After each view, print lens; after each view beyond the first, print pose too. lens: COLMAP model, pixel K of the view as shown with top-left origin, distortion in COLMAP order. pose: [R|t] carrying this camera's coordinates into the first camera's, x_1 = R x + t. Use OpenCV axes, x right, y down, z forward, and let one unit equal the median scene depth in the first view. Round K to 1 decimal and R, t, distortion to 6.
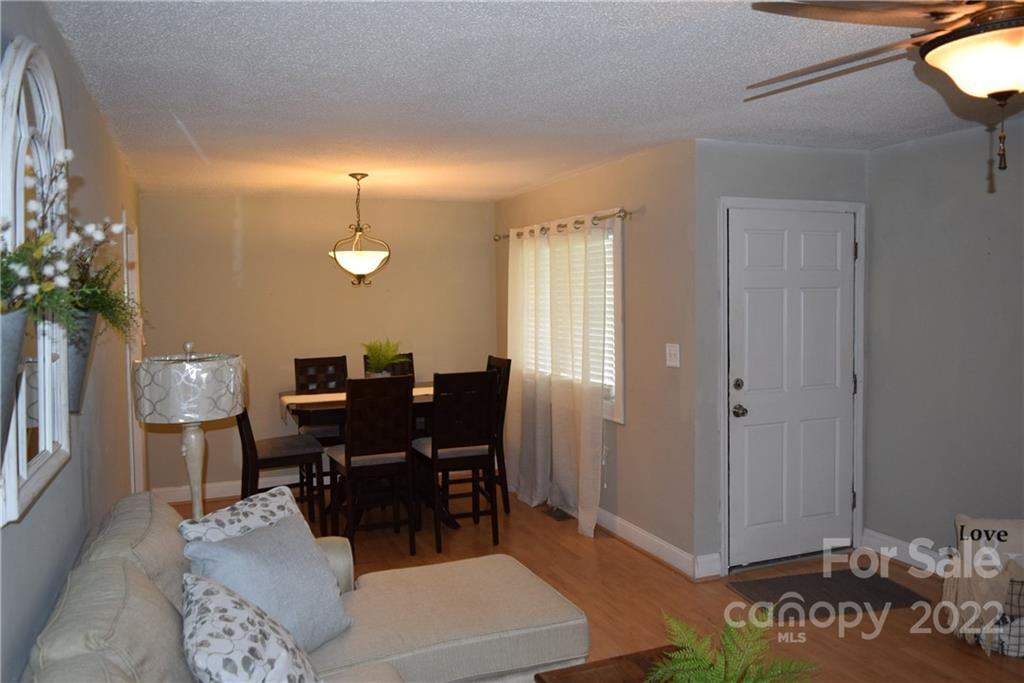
lens RADIAL K [[814.9, 0, 511.1], [0, 814.9, 322.4], [0, 0, 1]] dist [-0.000580, 0.003724]
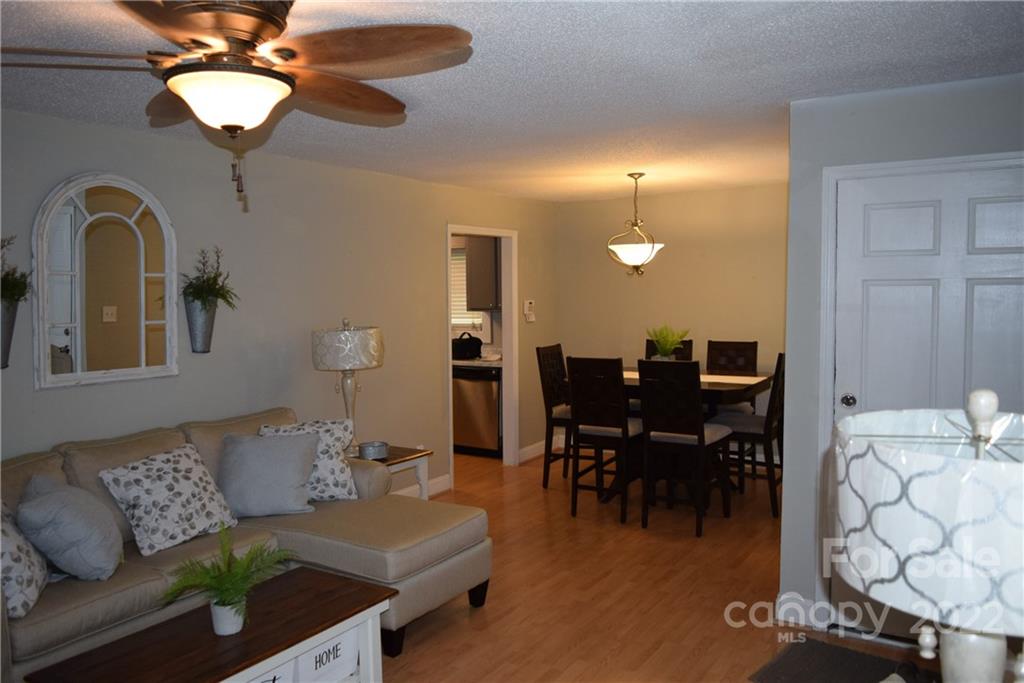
lens RADIAL K [[795.5, 0, 512.0], [0, 795.5, 341.5], [0, 0, 1]] dist [-0.016615, 0.008425]
pose [[0.594856, 0.074466, -0.800375, 0.593013], [-0.032624, 0.997116, 0.068524, -0.024900], [0.803170, -0.014651, 0.595570, 0.229102]]
